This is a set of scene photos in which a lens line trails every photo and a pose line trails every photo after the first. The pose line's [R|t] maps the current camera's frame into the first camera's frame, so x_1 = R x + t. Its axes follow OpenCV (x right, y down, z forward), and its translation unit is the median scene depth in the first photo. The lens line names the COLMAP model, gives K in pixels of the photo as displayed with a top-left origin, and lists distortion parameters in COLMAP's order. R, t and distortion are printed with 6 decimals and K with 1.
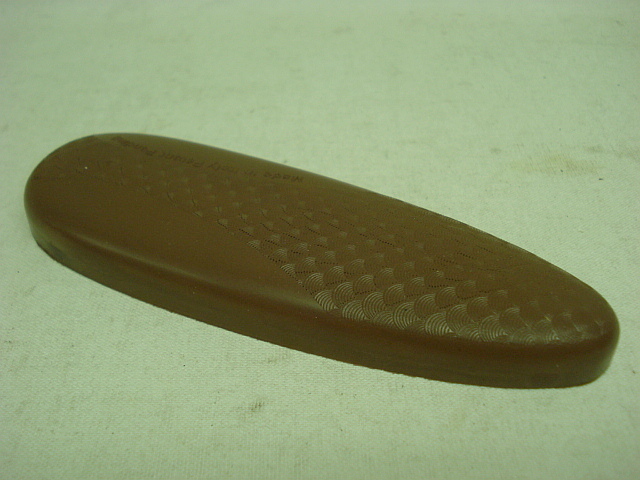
lens RADIAL K [[727.4, 0, 319.6], [0, 727.4, 240.9], [0, 0, 1]] dist [-0.083873, -0.063177]
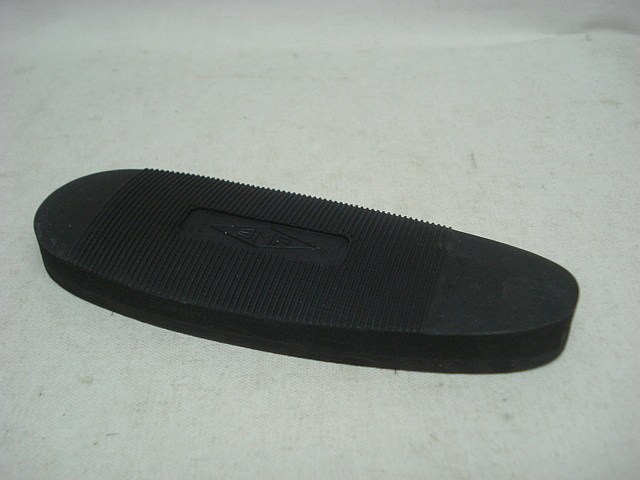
lens RADIAL K [[727.4, 0, 319.6], [0, 727.4, 240.9], [0, 0, 1]] dist [-0.083873, -0.063177]
pose [[0.999962, 0.003388, -0.008001, 0.573921], [-0.003743, 0.998989, -0.044790, 0.004244], [0.007841, 0.044818, 0.998964, -0.031374]]
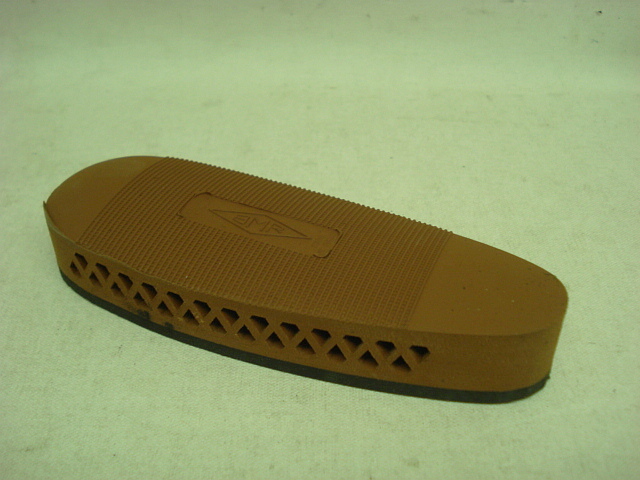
lens RADIAL K [[727.4, 0, 319.6], [0, 727.4, 240.9], [0, 0, 1]] dist [-0.083873, -0.063177]
pose [[0.999506, 0.025985, -0.017694, 0.252955], [-0.026485, 0.999239, -0.028651, -0.084119], [0.016936, 0.029106, 0.999433, -0.032135]]
